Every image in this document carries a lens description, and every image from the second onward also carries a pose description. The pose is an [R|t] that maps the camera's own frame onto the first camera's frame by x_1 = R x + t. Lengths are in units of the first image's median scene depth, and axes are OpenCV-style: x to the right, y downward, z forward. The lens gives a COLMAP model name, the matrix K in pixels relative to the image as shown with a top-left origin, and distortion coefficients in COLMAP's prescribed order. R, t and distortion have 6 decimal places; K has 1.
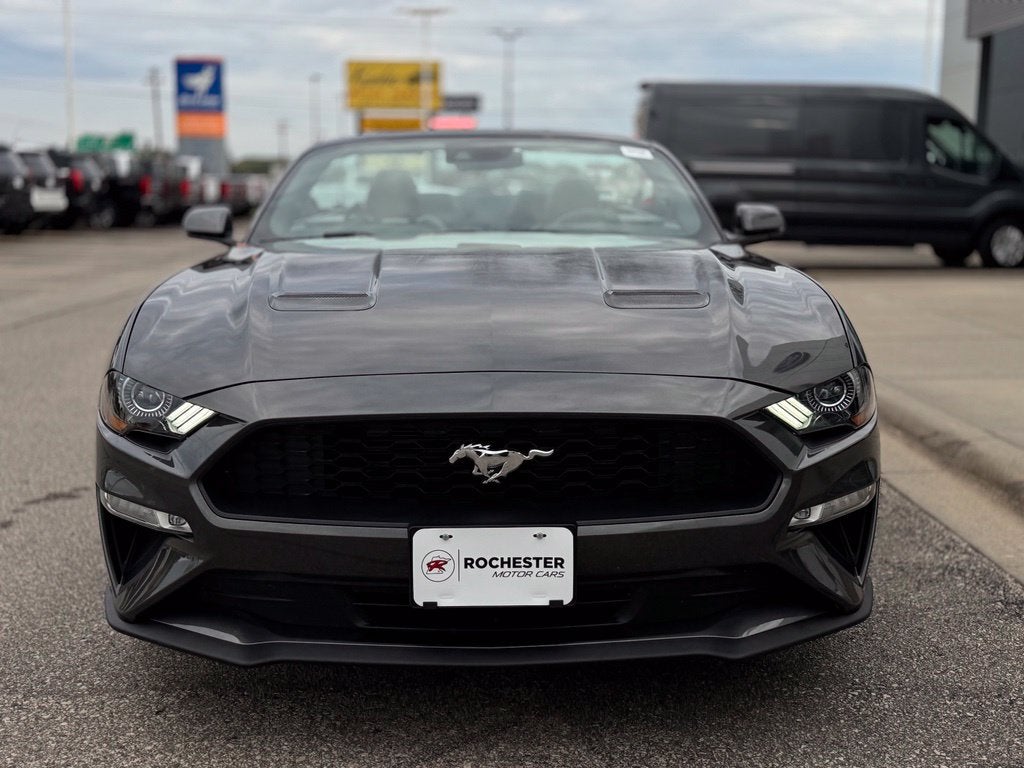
lens RADIAL K [[1194.7, 0, 499.8], [0, 1194.7, 356.6], [0, 0, 1]] dist [0.075066, 0.000000]
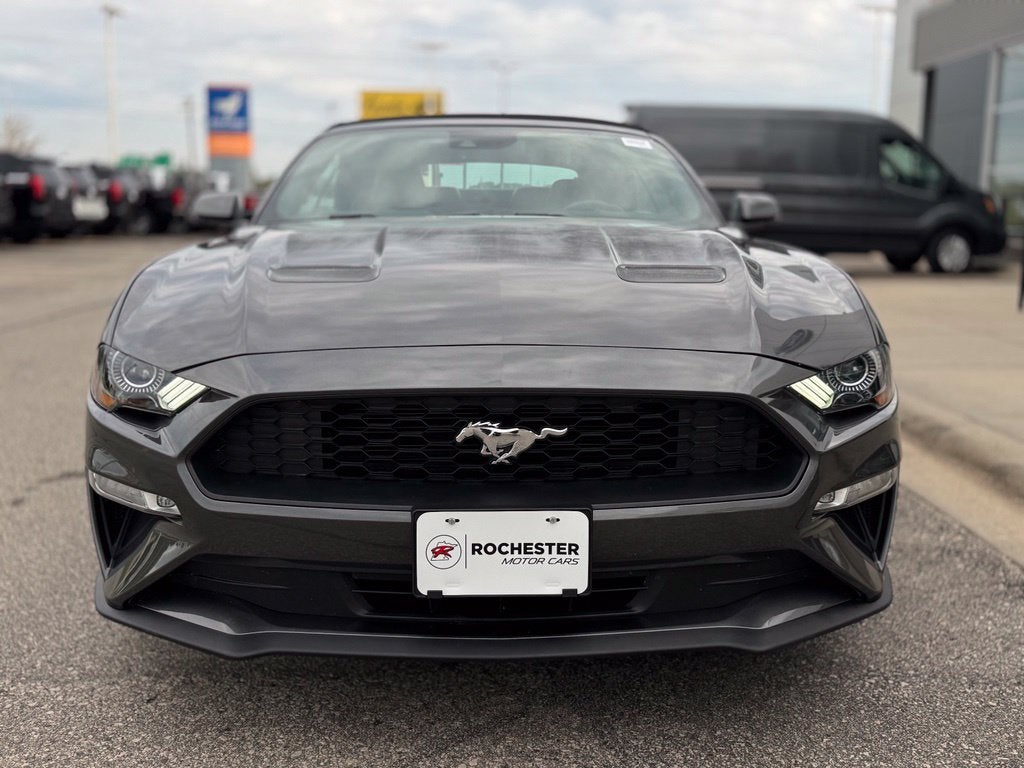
lens RADIAL K [[1053.0, 0, 511.5], [0, 1053.0, 377.6], [0, 0, 1]] dist [0.059814, 0.000000]
pose [[0.999842, 0.005779, 0.016786, -0.011203], [-0.006158, 0.999726, 0.022599, 0.017315], [-0.016651, -0.022698, 0.999604, 0.155762]]
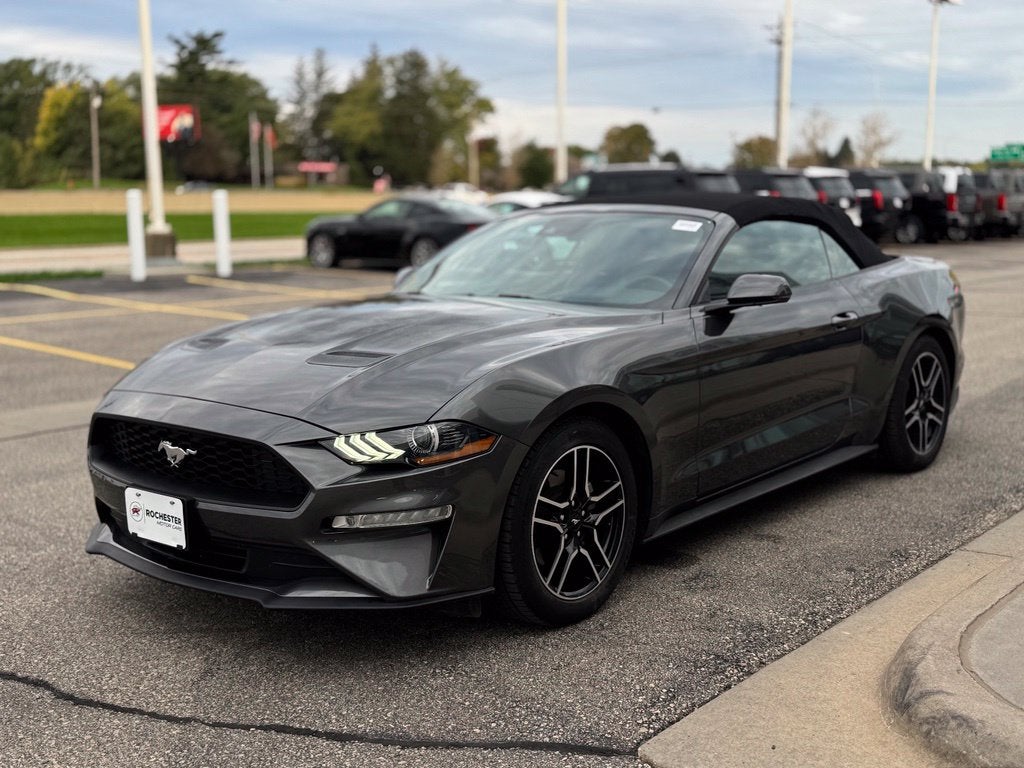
lens RADIAL K [[1119.4, 0, 510.0], [0, 1119.4, 386.7], [0, 0, 1]] dist [0.142372, 0.000000]
pose [[0.764990, 0.093485, -0.637221, 1.118175], [-0.078665, 0.995564, 0.051619, -0.098737], [0.639220, 0.010639, 0.768950, 0.106640]]
